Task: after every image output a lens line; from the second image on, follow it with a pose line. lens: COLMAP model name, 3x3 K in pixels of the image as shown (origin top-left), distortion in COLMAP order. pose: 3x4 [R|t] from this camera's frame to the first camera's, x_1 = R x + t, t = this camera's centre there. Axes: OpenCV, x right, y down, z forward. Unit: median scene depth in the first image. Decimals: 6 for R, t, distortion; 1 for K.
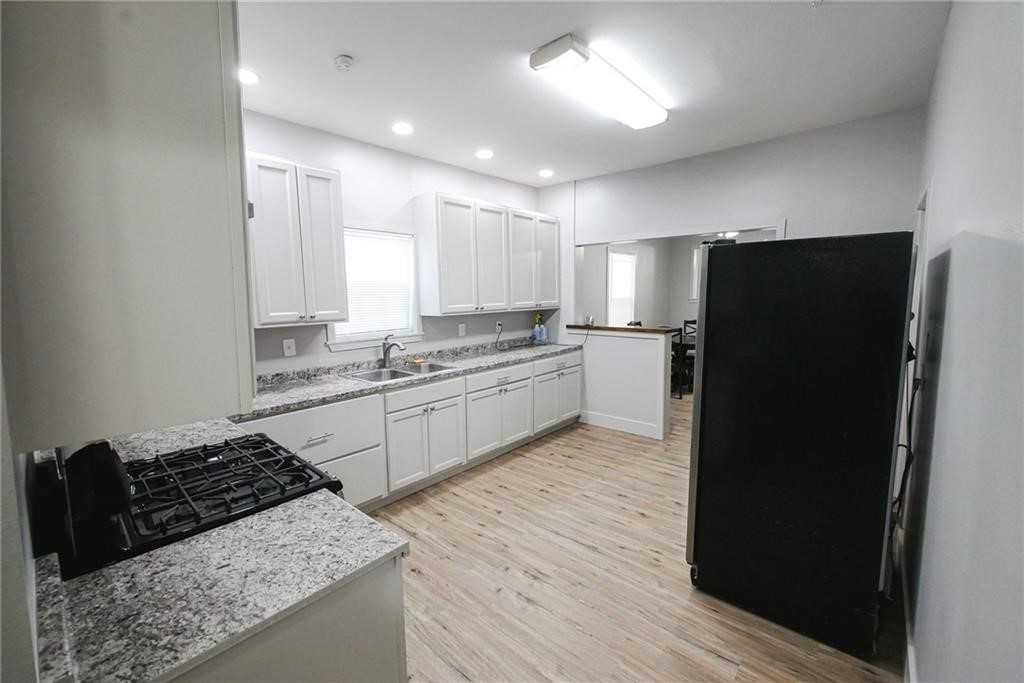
lens RADIAL K [[422.9, 0, 515.3], [0, 422.9, 338.8], [0, 0, 1]] dist [-0.007029, 0.000680]
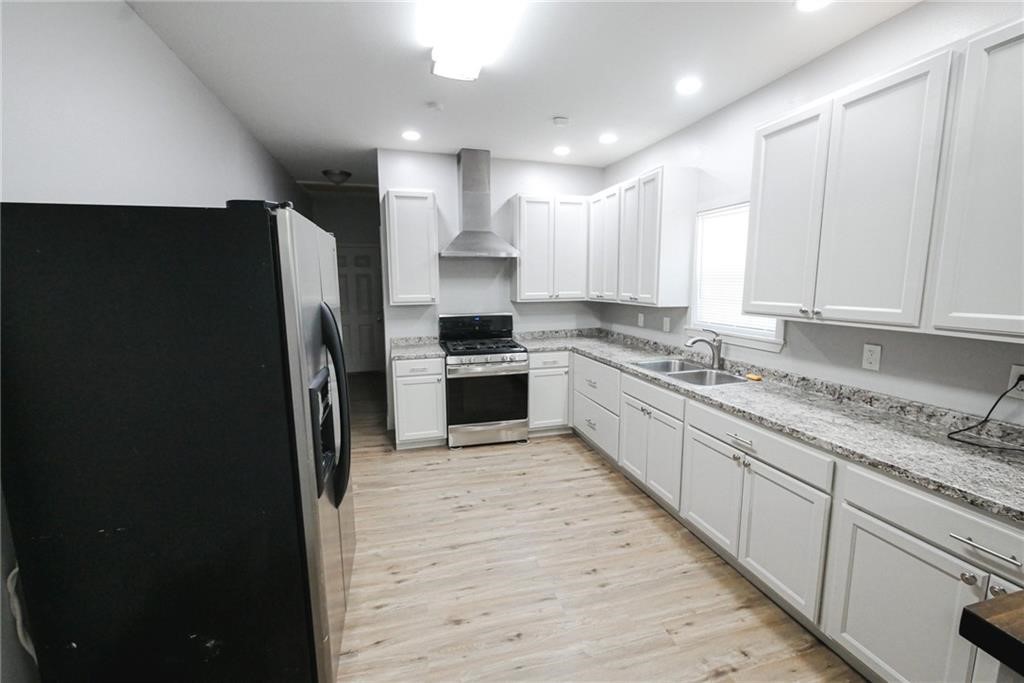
lens RADIAL K [[422.9, 0, 515.3], [0, 422.9, 338.8], [0, 0, 1]] dist [-0.007029, 0.000680]
pose [[-0.545166, 0.127989, -0.828500, 0.583327], [-0.086863, 0.974334, 0.207675, -0.125475], [0.833816, 0.185183, -0.520056, 1.051323]]
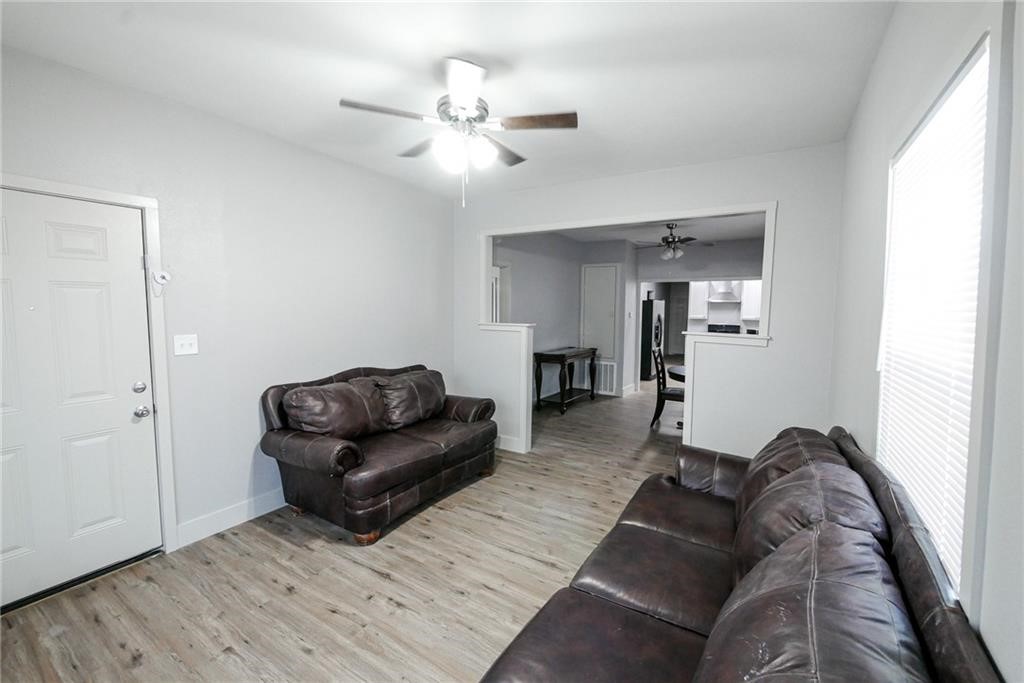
lens RADIAL K [[422.9, 0, 515.3], [0, 422.9, 338.8], [0, 0, 1]] dist [-0.007029, 0.000680]
pose [[-0.987215, 0.011572, -0.158971, 1.556437], [-0.018774, 0.981976, 0.188072, -0.360814], [0.158282, 0.188653, -0.969204, 2.960103]]
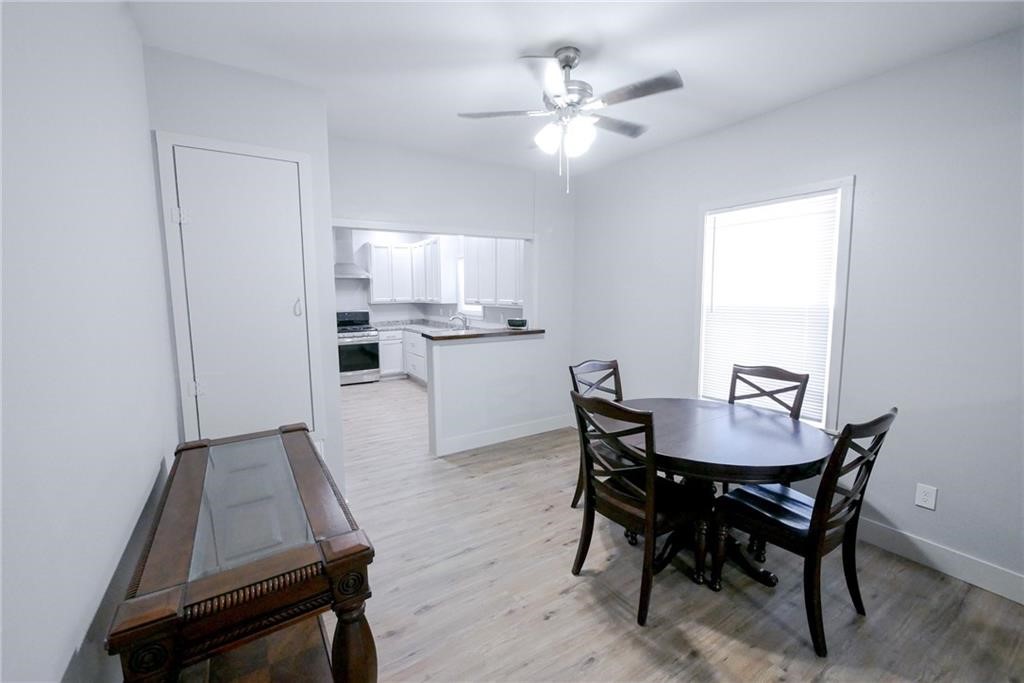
lens RADIAL K [[422.9, 0, 515.3], [0, 422.9, 338.8], [0, 0, 1]] dist [-0.007029, 0.000680]
pose [[-0.273136, 0.123193, -0.954055, 1.351966], [-0.099292, 0.982859, 0.155338, -0.198799], [0.956838, 0.137158, -0.256222, 1.623566]]
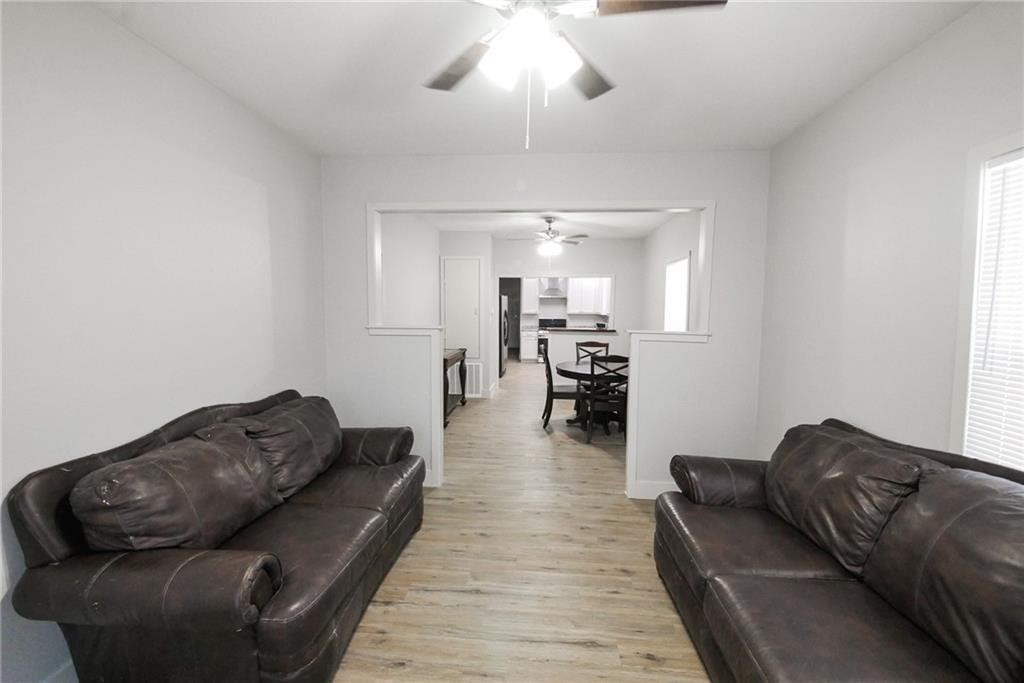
lens RADIAL K [[422.9, 0, 515.3], [0, 422.9, 338.8], [0, 0, 1]] dist [-0.007029, 0.000680]
pose [[-0.803801, 0.055127, -0.592339, 1.753411], [-0.064581, 0.981727, 0.179002, -0.332118], [0.591383, 0.182136, -0.785552, 2.667445]]
